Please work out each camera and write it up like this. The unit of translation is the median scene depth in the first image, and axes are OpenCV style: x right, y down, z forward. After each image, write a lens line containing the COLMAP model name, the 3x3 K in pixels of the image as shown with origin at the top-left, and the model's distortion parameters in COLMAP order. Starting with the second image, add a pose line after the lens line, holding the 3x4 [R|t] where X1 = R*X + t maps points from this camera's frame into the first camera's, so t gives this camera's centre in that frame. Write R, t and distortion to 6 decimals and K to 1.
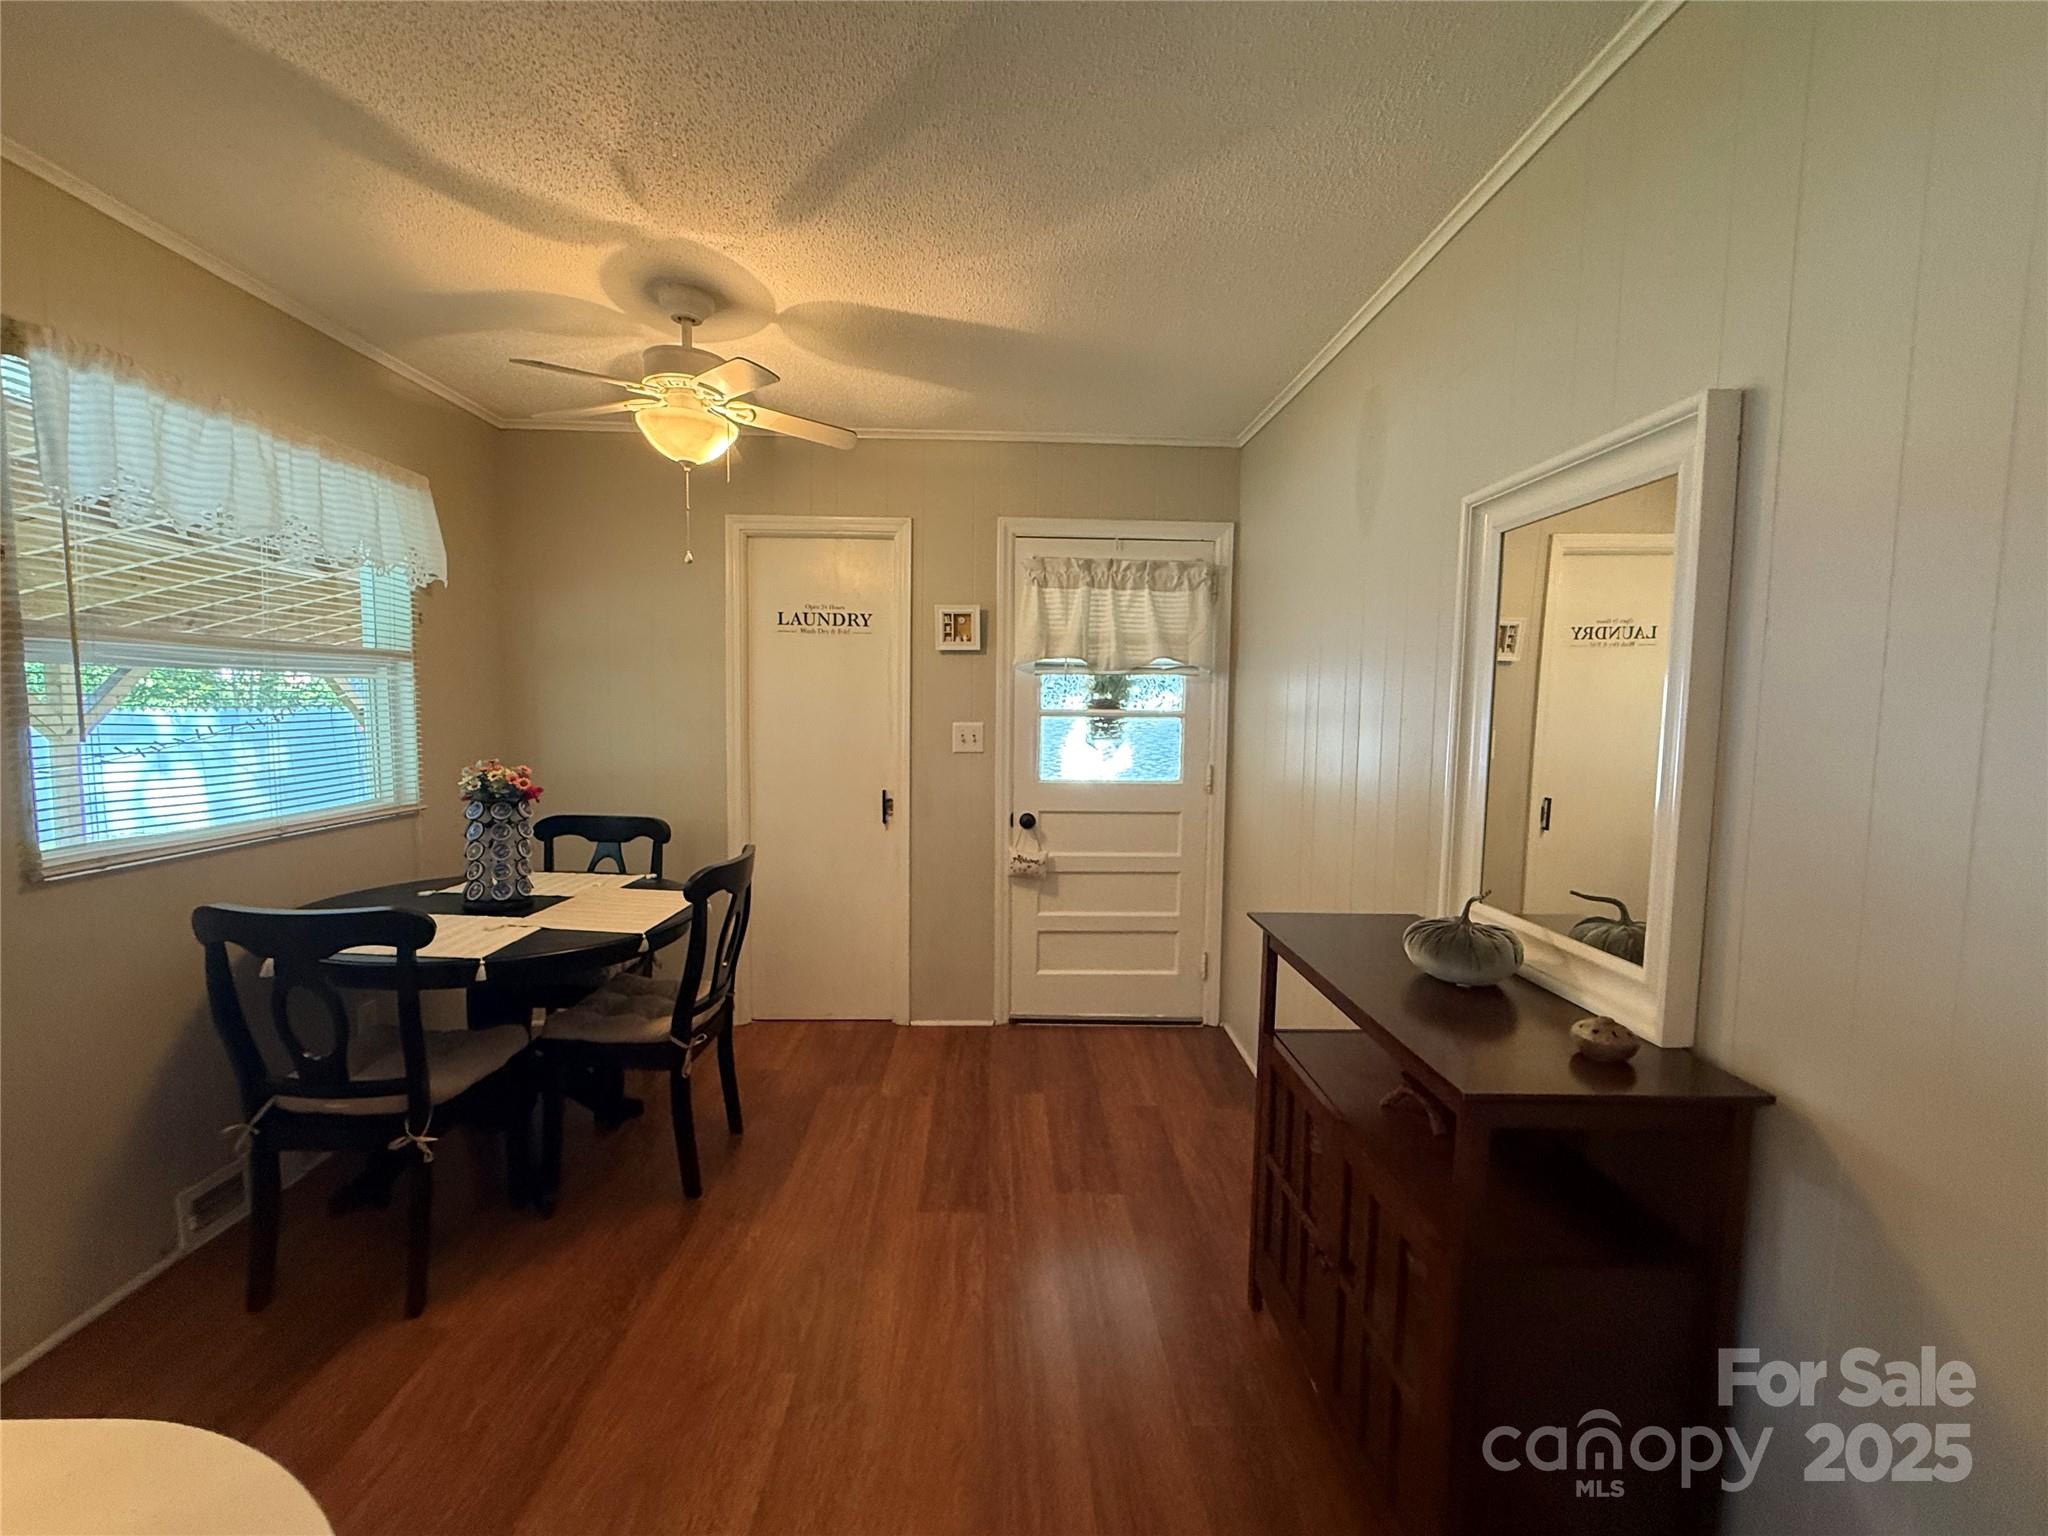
lens RADIAL K [[838.3, 0, 1024.0], [0, 838.3, 768.0], [0, 0, 1]] dist [0.000783, -0.000420]
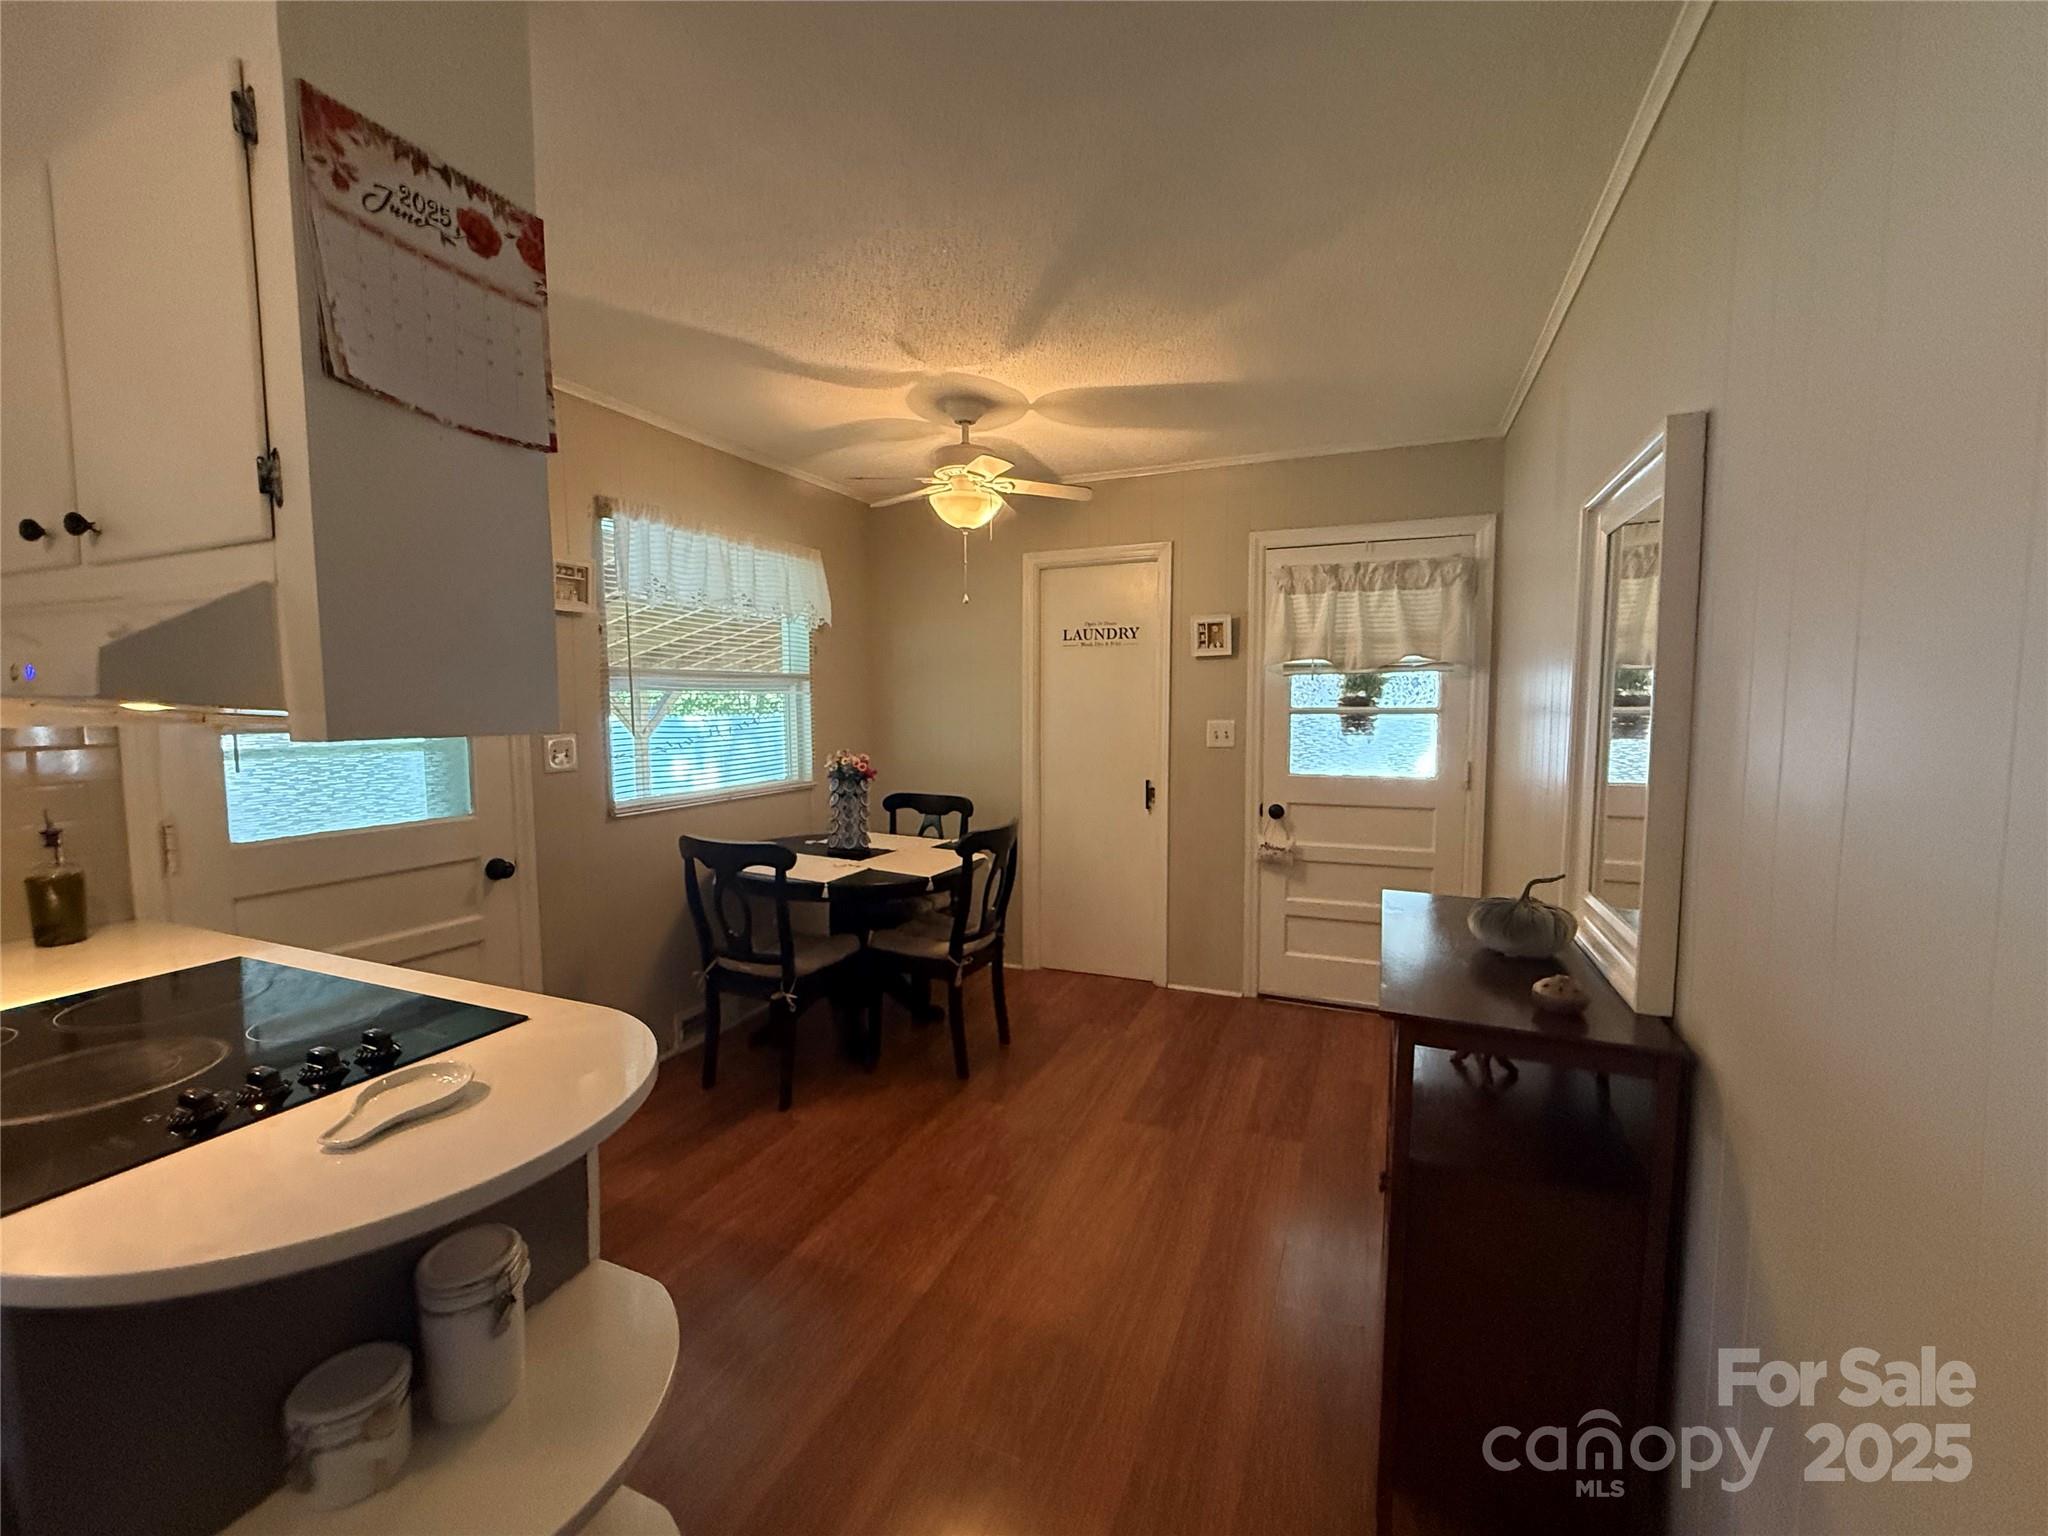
lens RADIAL K [[818.9, 0, 1021.2], [0, 818.9, 766.1], [0, 0, 1]] dist [-0.001348, -0.000212]
pose [[0.910334, 0.014764, -0.413611, 0.177026], [-0.014225, 0.999889, 0.004383, 0.006097], [0.413630, 0.001894, 0.910443, -0.118216]]
